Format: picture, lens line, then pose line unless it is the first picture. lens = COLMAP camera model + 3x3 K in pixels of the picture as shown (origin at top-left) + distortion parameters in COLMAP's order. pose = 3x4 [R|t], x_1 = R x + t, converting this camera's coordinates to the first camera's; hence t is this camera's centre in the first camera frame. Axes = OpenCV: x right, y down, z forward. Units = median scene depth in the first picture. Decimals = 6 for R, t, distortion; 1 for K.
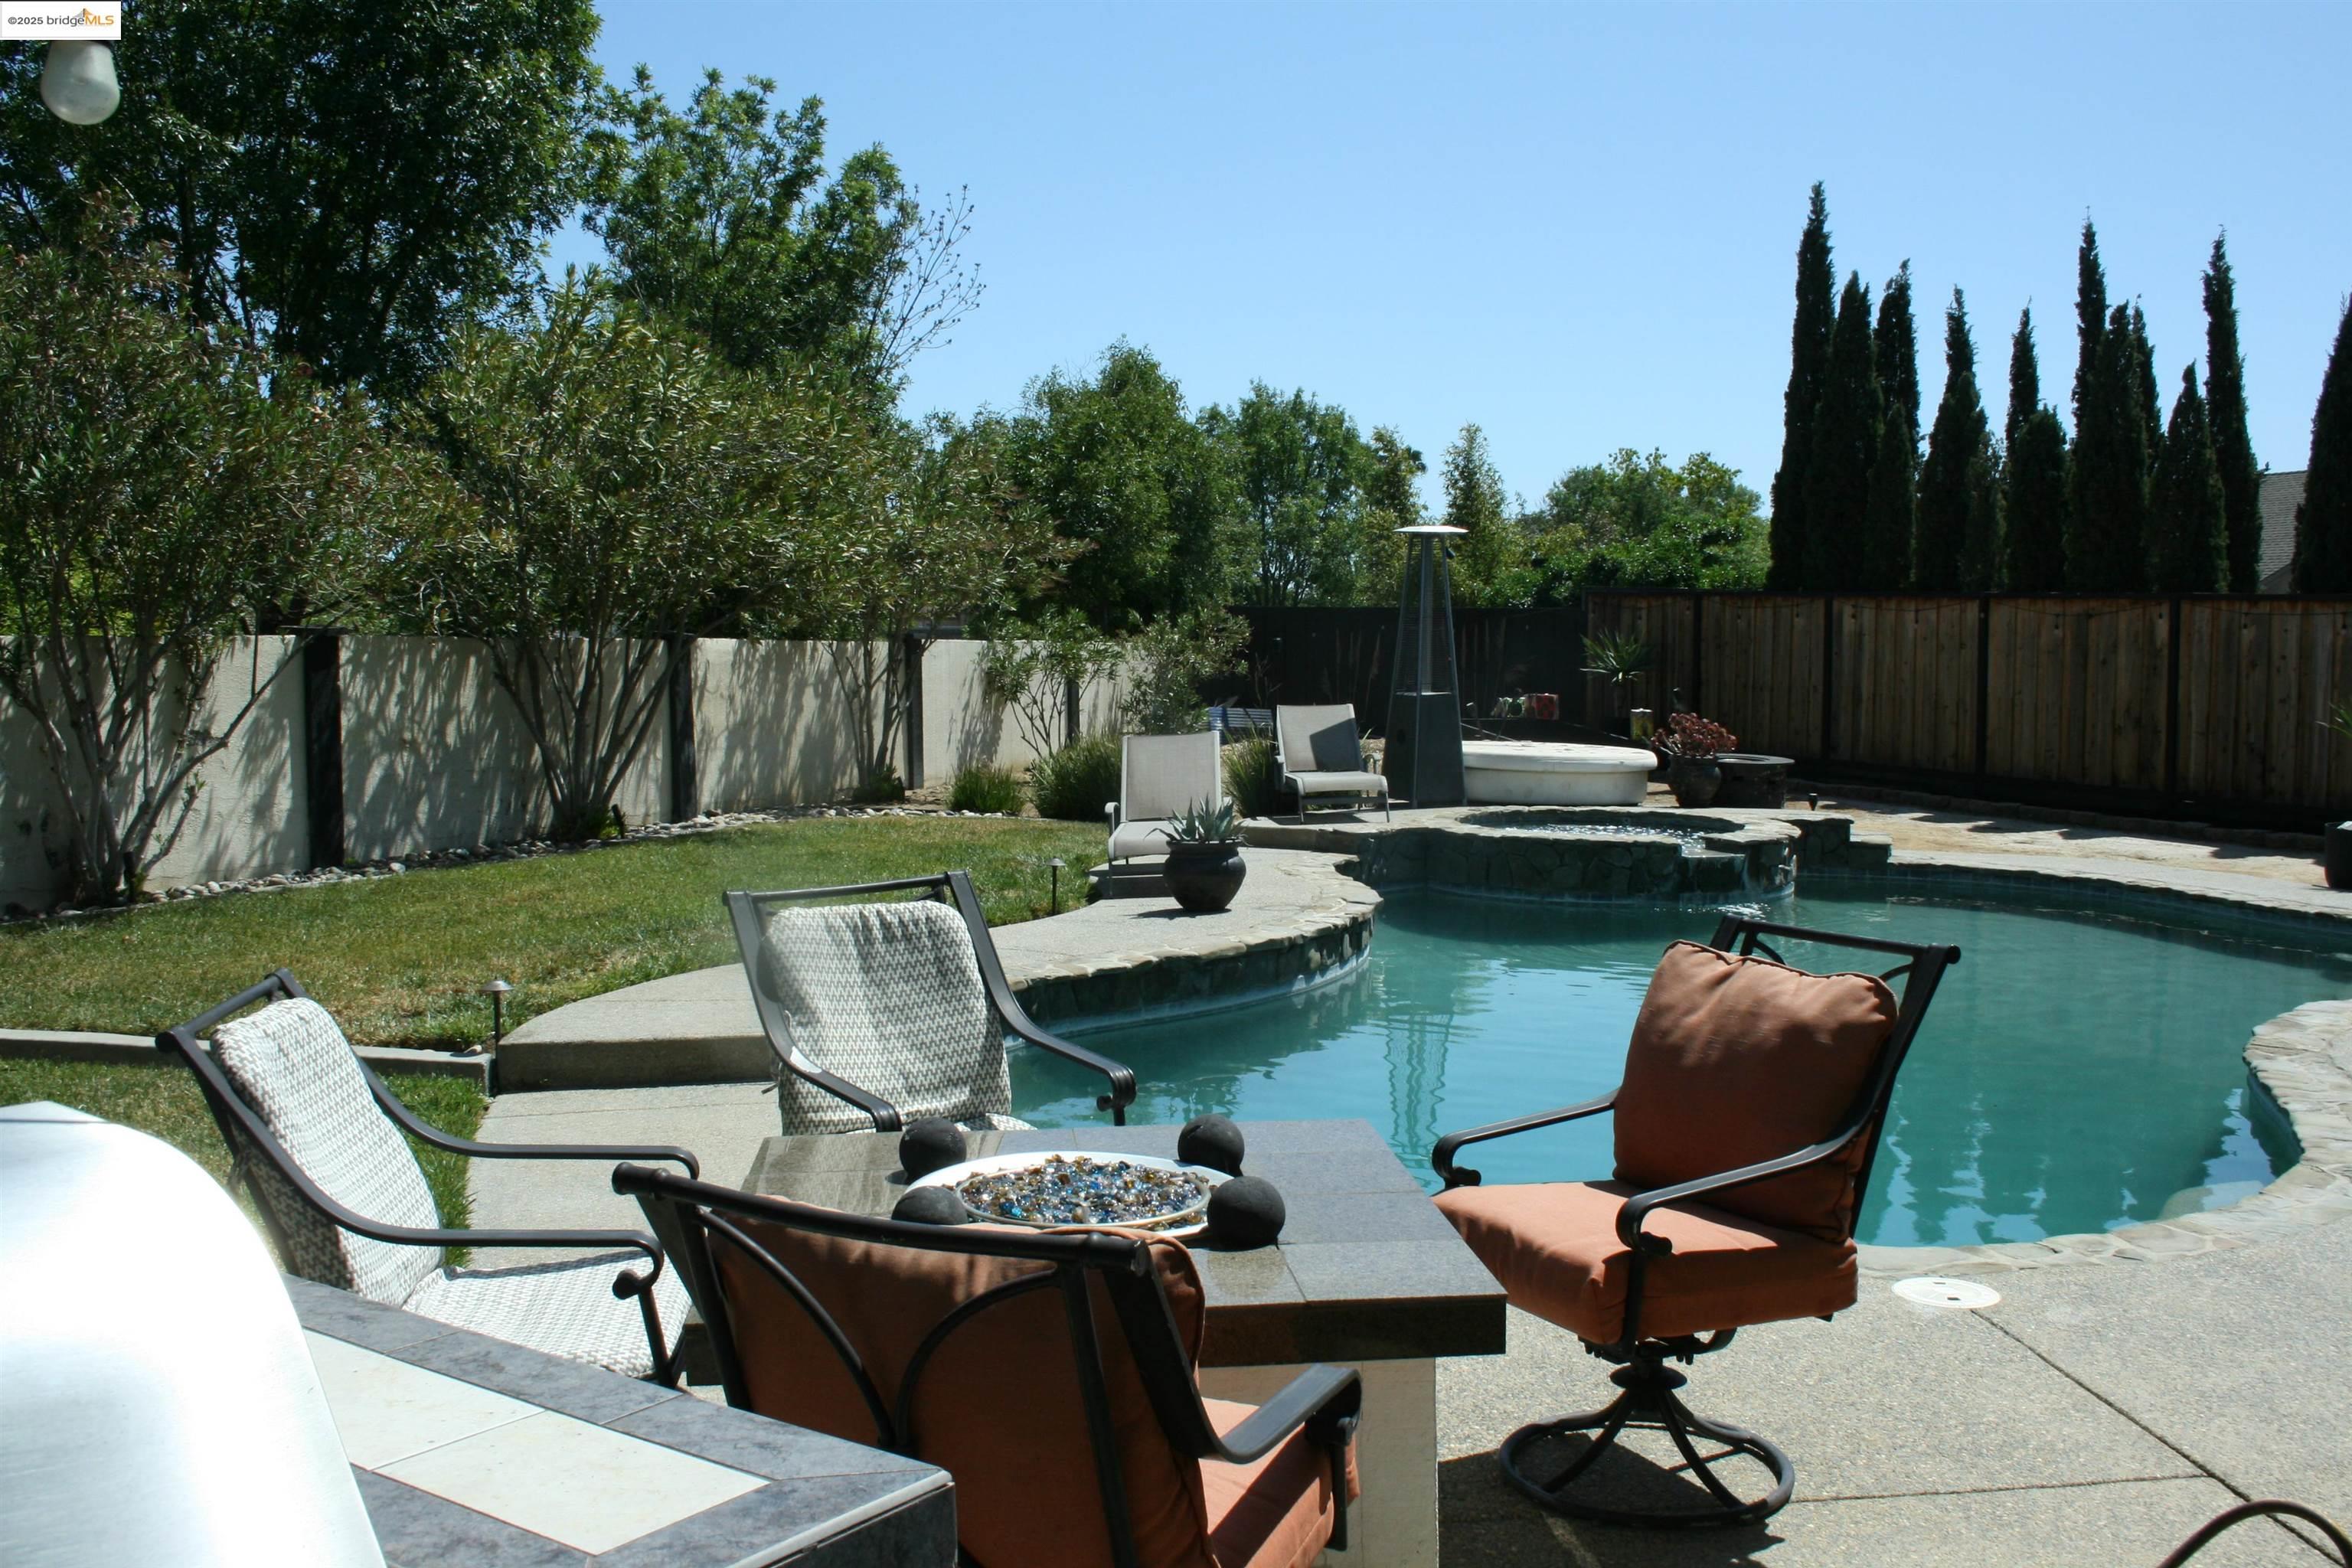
lens RADIAL K [[2209.5, 0, 1158.4], [0, 2209.5, 768.2], [0, 0, 1]] dist [-0.100857, 0.000000]
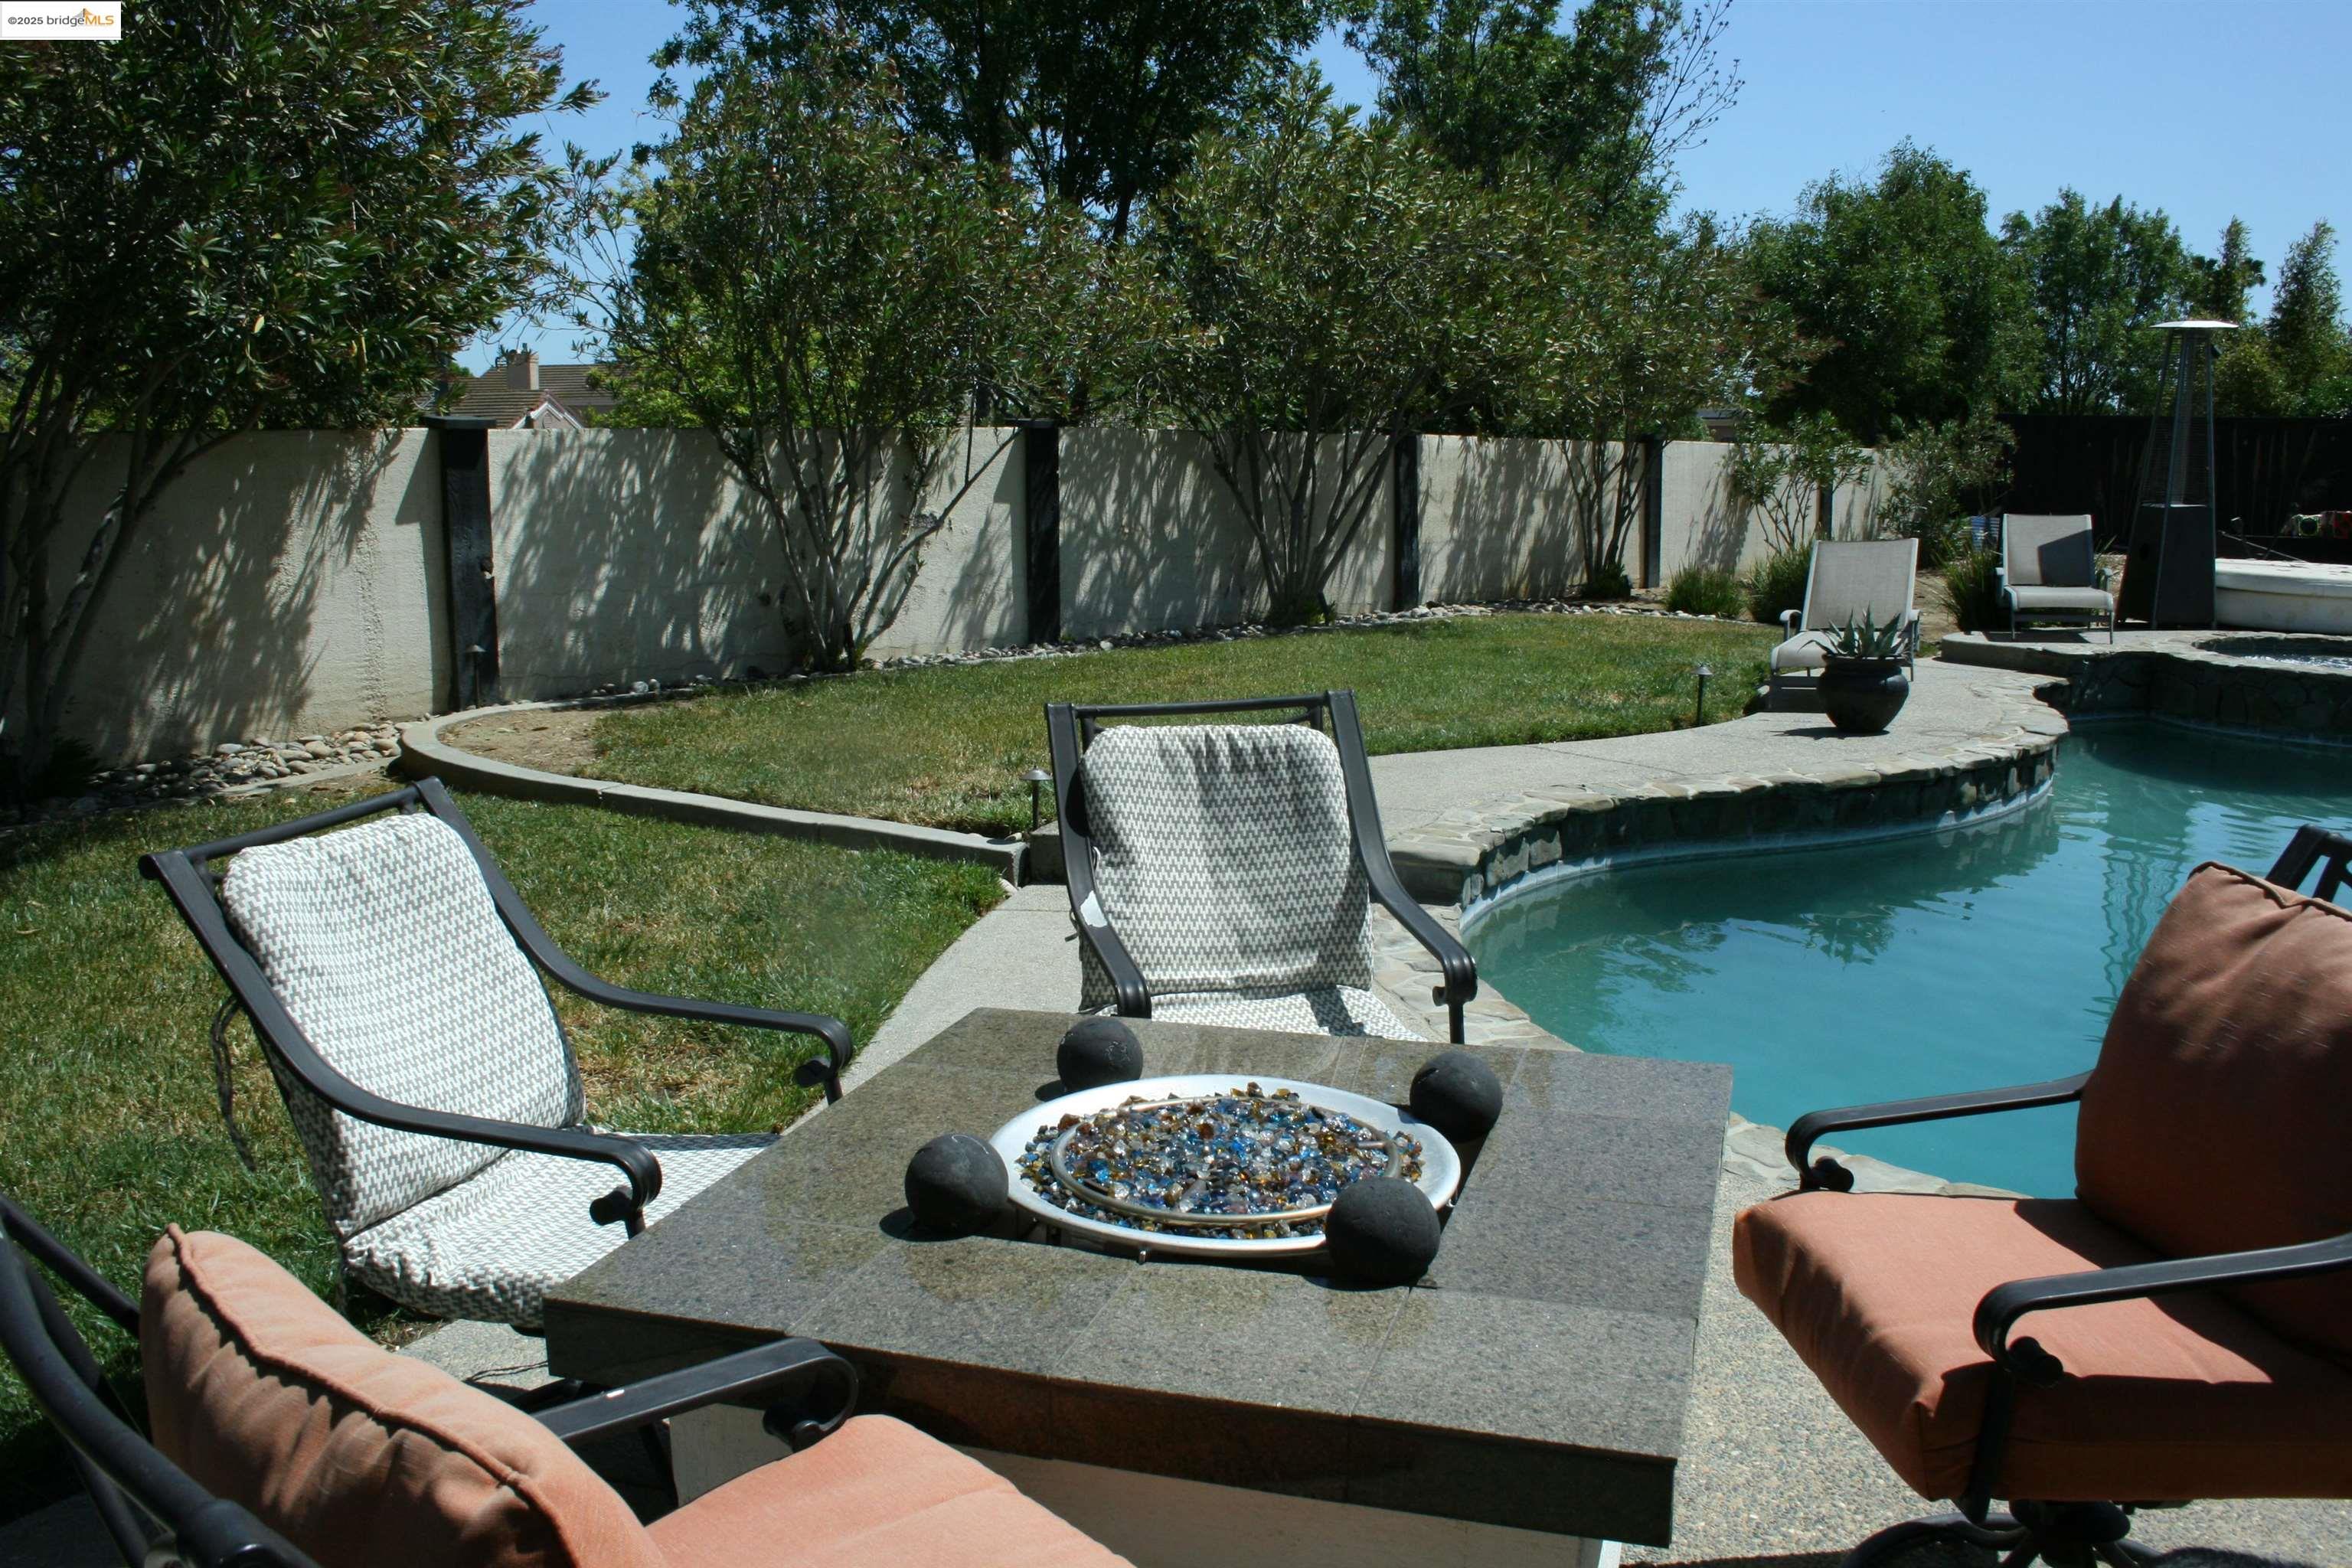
lens RADIAL K [[1986.8, 0, 1160.4], [0, 1986.8, 791.7], [0, 0, 1]] dist [-0.146851, 0.126495]
pose [[0.923122, 0.068798, -0.378303, 0.051151], [-0.024709, 0.992443, 0.120190, -0.001484], [0.383713, -0.101602, 0.917846, 0.109333]]
